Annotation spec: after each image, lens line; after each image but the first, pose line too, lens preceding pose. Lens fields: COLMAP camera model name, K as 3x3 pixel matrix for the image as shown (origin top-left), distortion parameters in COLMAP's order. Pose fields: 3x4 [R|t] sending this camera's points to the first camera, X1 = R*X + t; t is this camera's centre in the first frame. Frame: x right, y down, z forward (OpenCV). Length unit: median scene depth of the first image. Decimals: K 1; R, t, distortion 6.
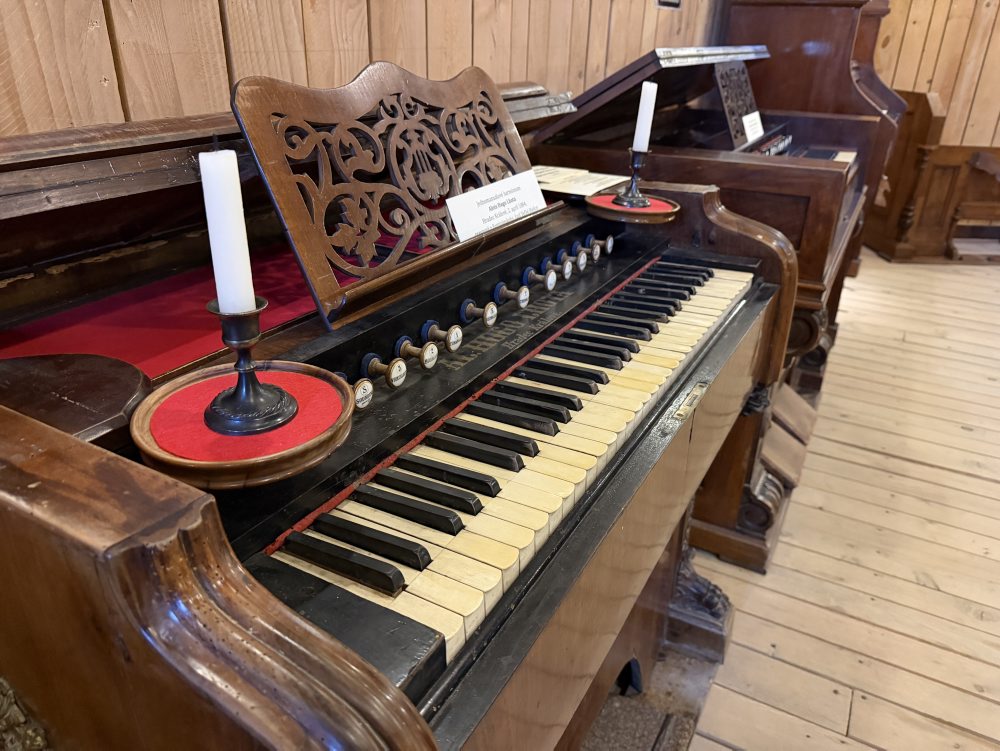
lens RADIAL K [[711.7, 0, 499.8], [0, 711.7, 379.9], [0, 0, 1]] dist [0.044273, -0.073938]
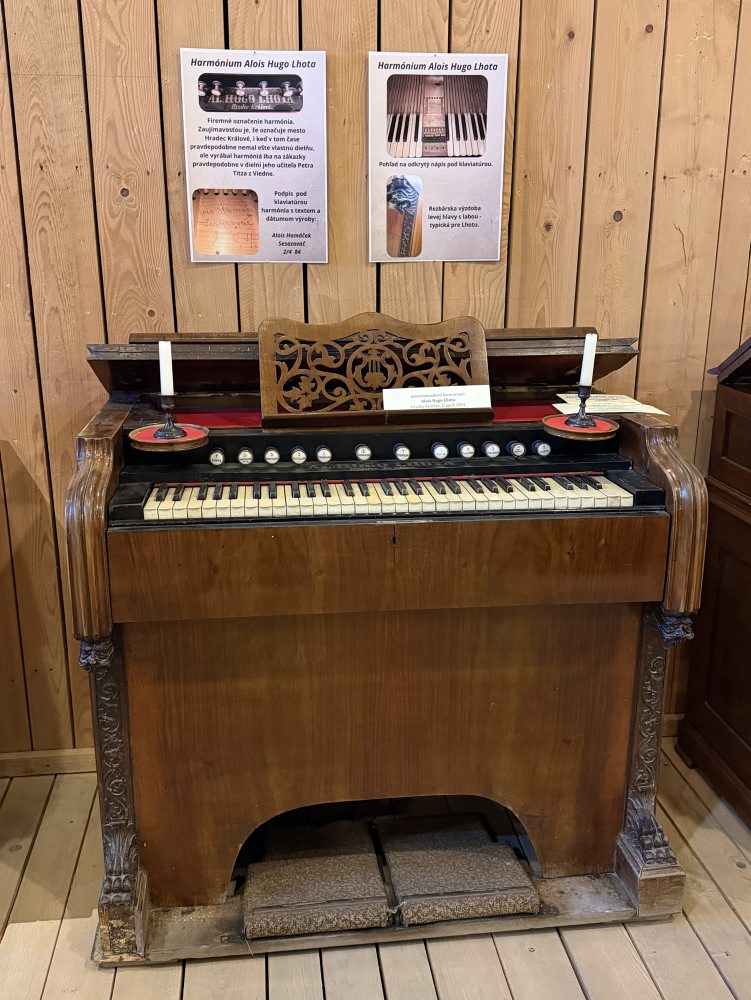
lens RADIAL K [[958.0, 0, 375.5], [0, 958.0, 500.0], [0, 0, 1]] dist [0.195136, -0.458419]
pose [[0.583008, 0.206574, -0.785766, 1.745688], [-0.345801, 0.938256, -0.009908, 0.024740], [0.735203, 0.277496, 0.618444, -0.359261]]
